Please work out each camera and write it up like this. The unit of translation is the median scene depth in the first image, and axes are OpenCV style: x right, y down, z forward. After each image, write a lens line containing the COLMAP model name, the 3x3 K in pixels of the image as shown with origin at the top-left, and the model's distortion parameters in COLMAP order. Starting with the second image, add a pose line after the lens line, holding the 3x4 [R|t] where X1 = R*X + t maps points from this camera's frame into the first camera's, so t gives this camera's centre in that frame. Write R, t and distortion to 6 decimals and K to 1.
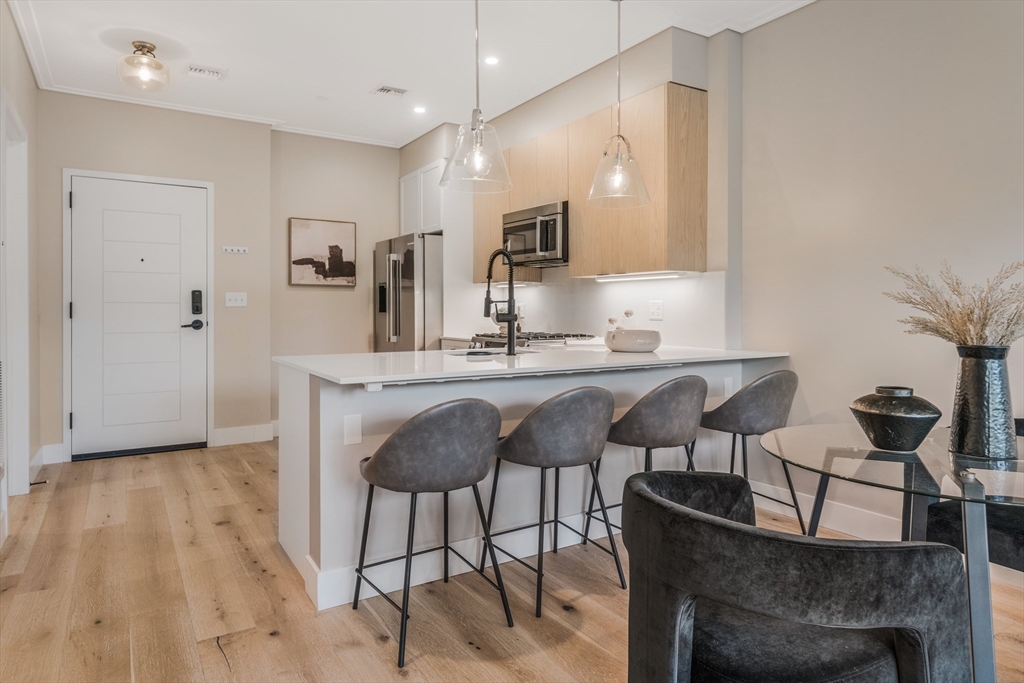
lens RADIAL K [[621.7, 0, 512.8], [0, 621.7, 316.9], [0, 0, 1]] dist [0.001837, 0.001338]
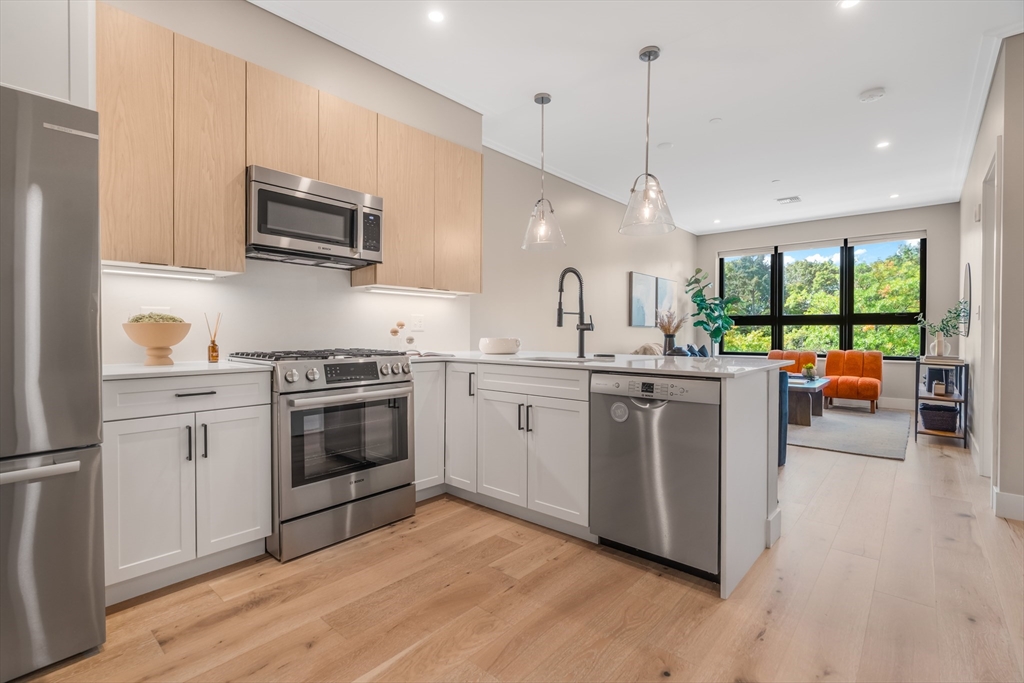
lens RADIAL K [[473.9, 0, 510.6], [0, 473.9, 334.1], [0, 0, 1]] dist [-0.001197, 0.000266]
pose [[-0.281953, -0.008314, 0.959392, -0.622052], [0.008465, 0.999902, 0.011153, 0.002506], [-0.959391, 0.011266, -0.281855, 1.006171]]
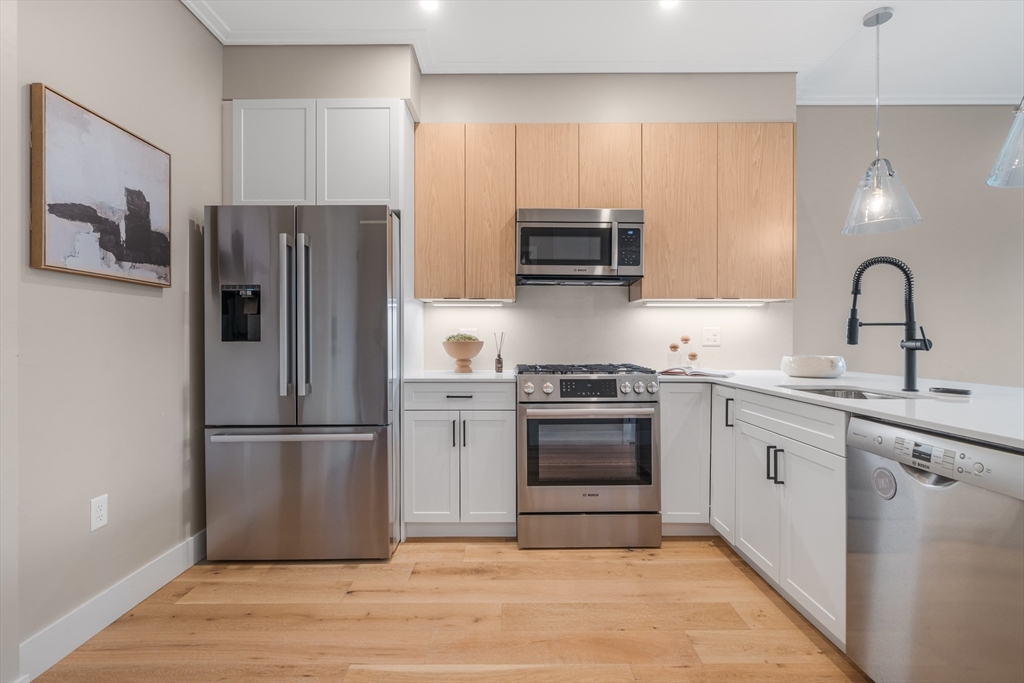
lens RADIAL K [[483.1, 0, 510.8], [0, 483.1, 338.5], [0, 0, 1]] dist [-0.001229, 0.000133]
pose [[0.532805, -0.002636, 0.846234, -0.581997], [0.011557, 0.999925, -0.004162, -0.007066], [-0.846159, 0.011998, 0.532795, 0.793453]]
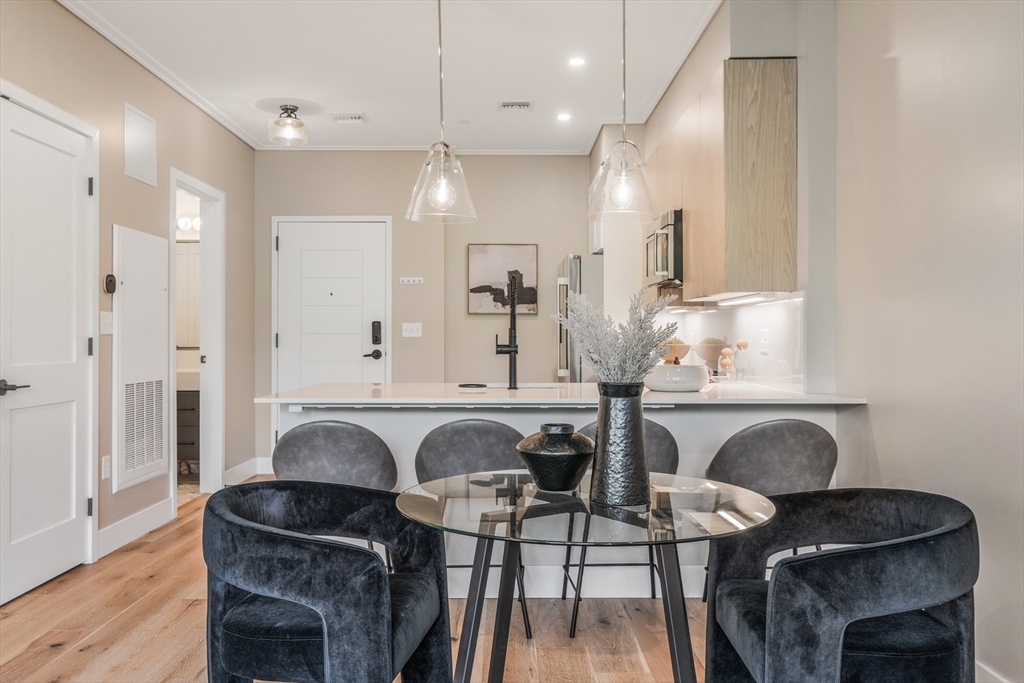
lens RADIAL K [[813.8, 0, 512.0], [0, 813.8, 341.5], [0, 0, 1]] dist [0.004217, -0.000781]
pose [[0.847587, 0.001638, -0.530654, 0.471137], [-0.006200, 0.999958, -0.006815, -0.001535], [0.530620, 0.009067, 0.847561, -0.034403]]
